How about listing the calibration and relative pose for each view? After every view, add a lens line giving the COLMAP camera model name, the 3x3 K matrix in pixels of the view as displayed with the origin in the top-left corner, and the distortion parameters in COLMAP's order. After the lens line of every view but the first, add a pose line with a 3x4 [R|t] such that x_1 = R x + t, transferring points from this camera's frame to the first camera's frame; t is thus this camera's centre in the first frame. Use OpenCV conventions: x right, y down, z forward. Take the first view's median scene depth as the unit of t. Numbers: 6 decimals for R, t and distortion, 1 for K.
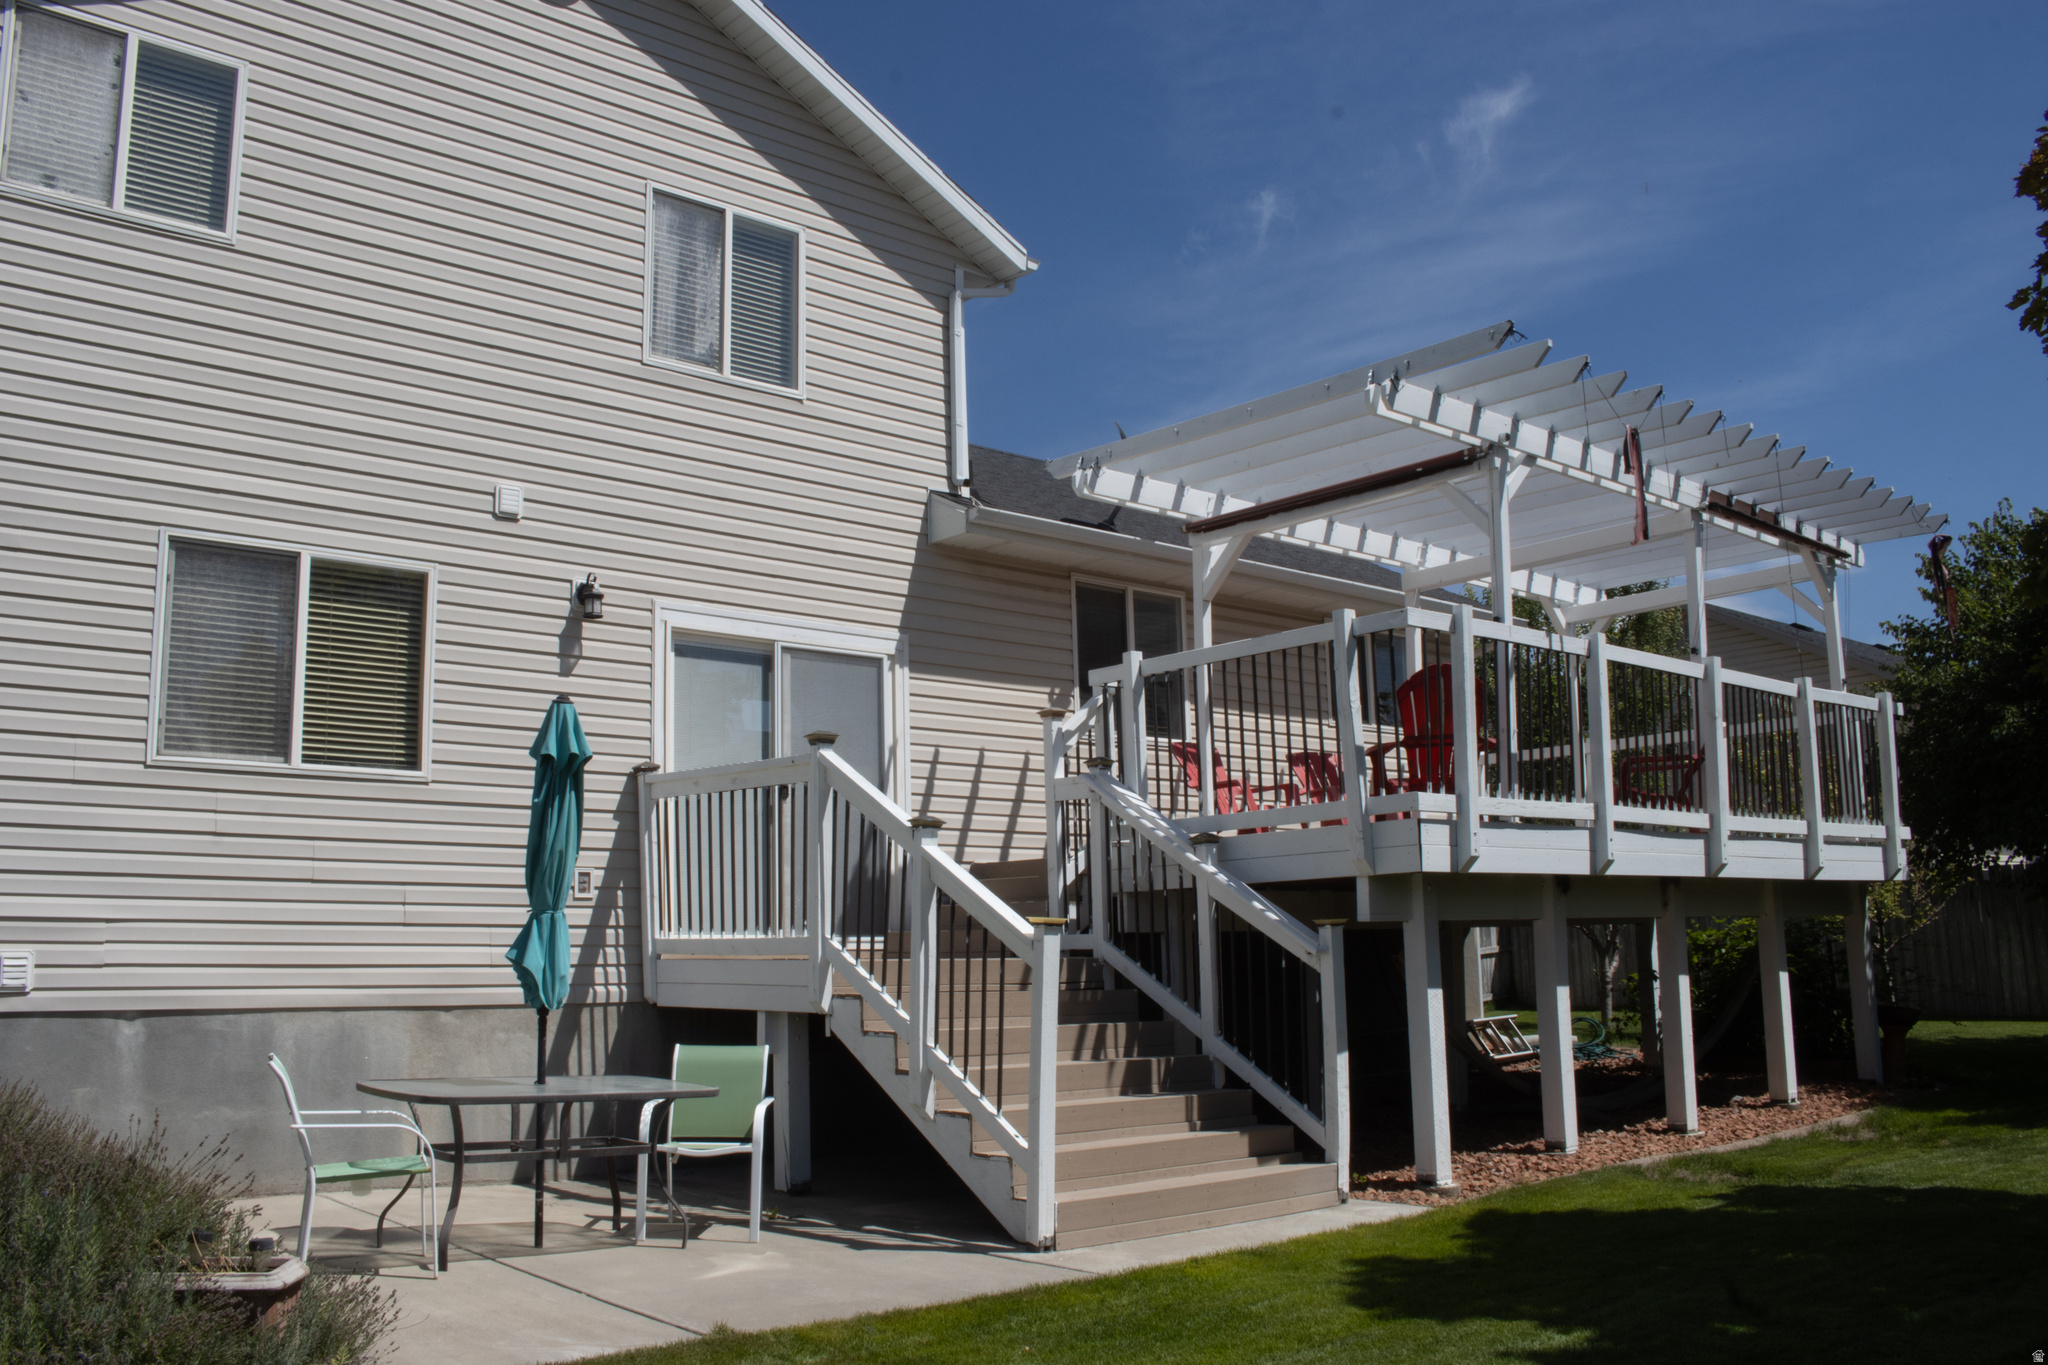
lens RADIAL K [[1734.2, 0, 1030.1], [0, 1734.2, 695.5], [0, 0, 1]] dist [-0.089108, 0.013885]
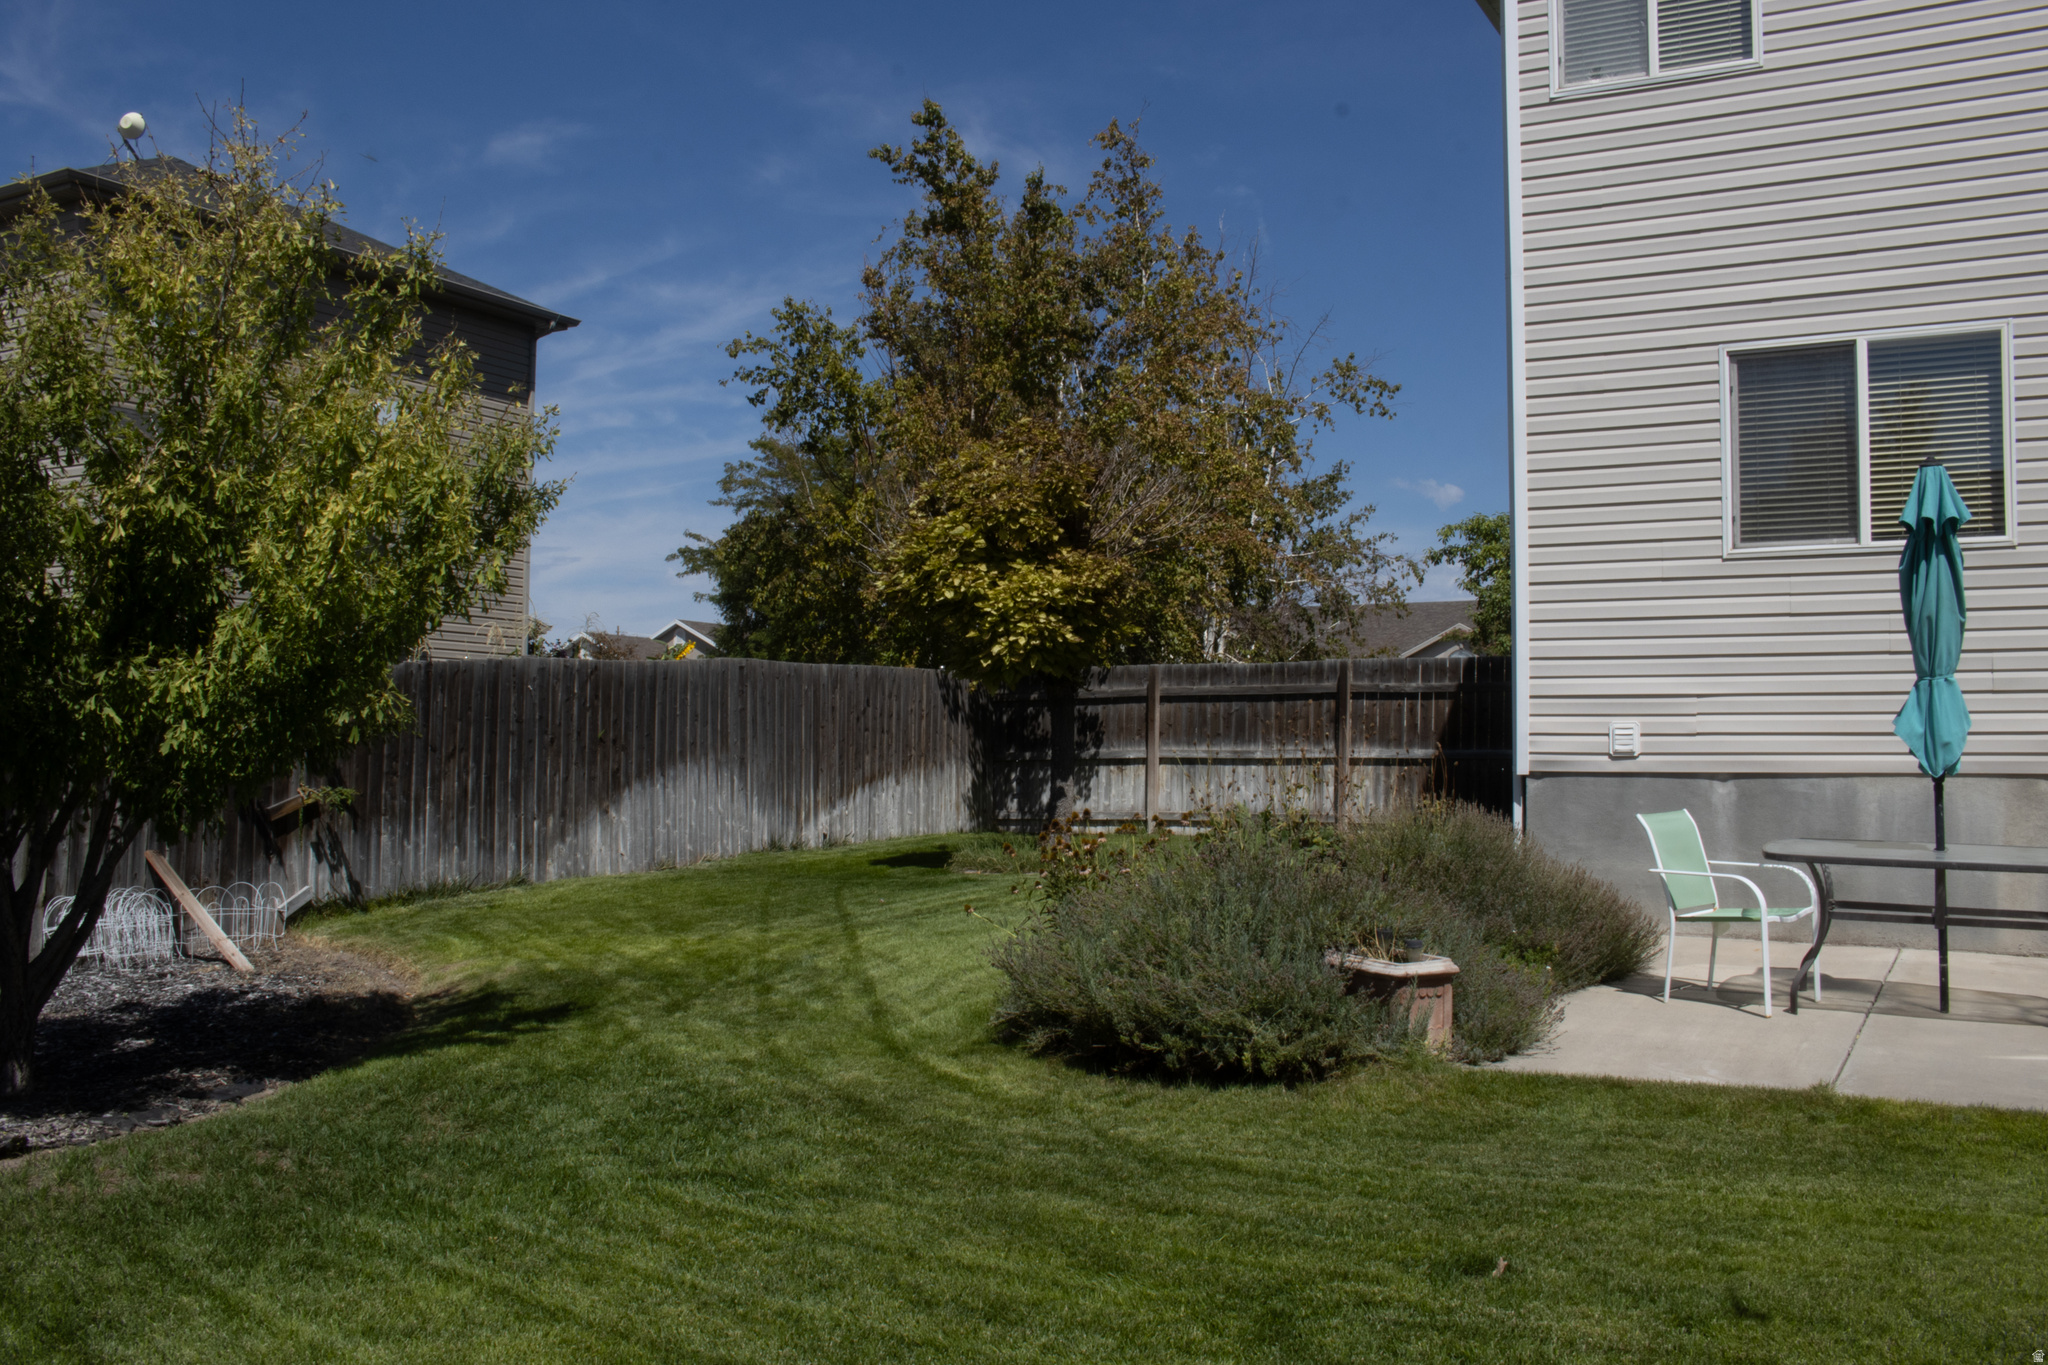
lens RADIAL K [[1734.2, 0, 1035.8], [0, 1734.2, 673.4], [0, 0, 1]] dist [-0.089108, 0.013885]
pose [[0.365394, -0.024334, -0.930535, 0.366202], [0.136892, 0.990194, 0.027859, 0.021791], [0.920732, -0.137562, 0.365142, 0.145081]]
